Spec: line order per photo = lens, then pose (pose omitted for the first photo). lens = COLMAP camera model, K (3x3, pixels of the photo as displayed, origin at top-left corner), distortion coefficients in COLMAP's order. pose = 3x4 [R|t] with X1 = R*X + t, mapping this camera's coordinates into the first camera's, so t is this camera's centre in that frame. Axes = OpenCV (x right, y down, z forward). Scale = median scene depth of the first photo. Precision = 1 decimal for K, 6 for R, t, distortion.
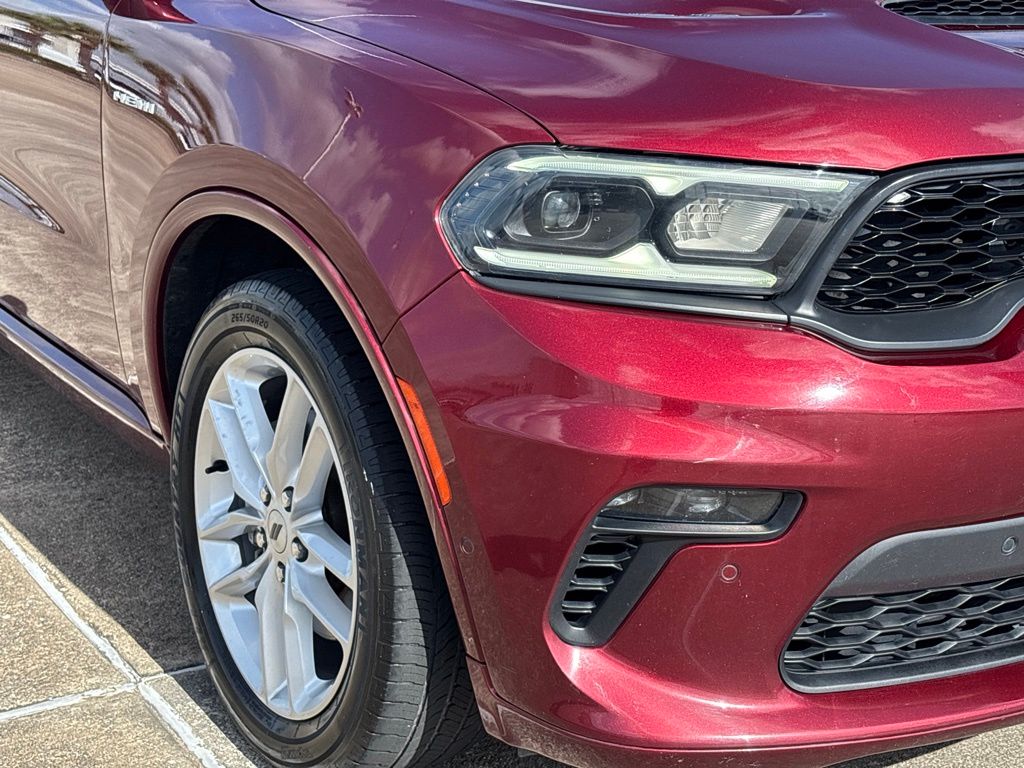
lens RADIAL K [[1535.4, 0, 516.1], [0, 1535.4, 378.9], [0, 0, 1]] dist [0.079226, 0.000000]
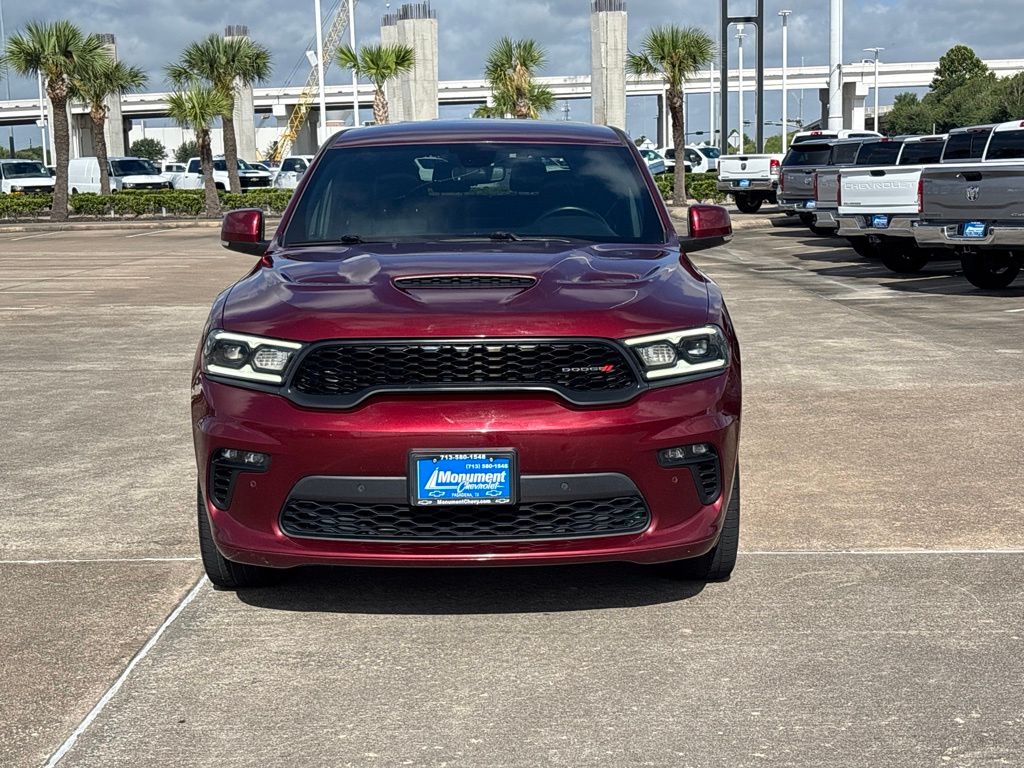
lens RADIAL K [[1535.4, 0, 549.2], [0, 1535.4, 392.3], [0, 0, 1]] dist [0.079226, 0.000000]
pose [[0.834785, 0.040952, -0.549051, 2.067978], [-0.107897, 0.990061, -0.090204, 0.153426], [0.539900, 0.134542, 0.830907, -1.014439]]
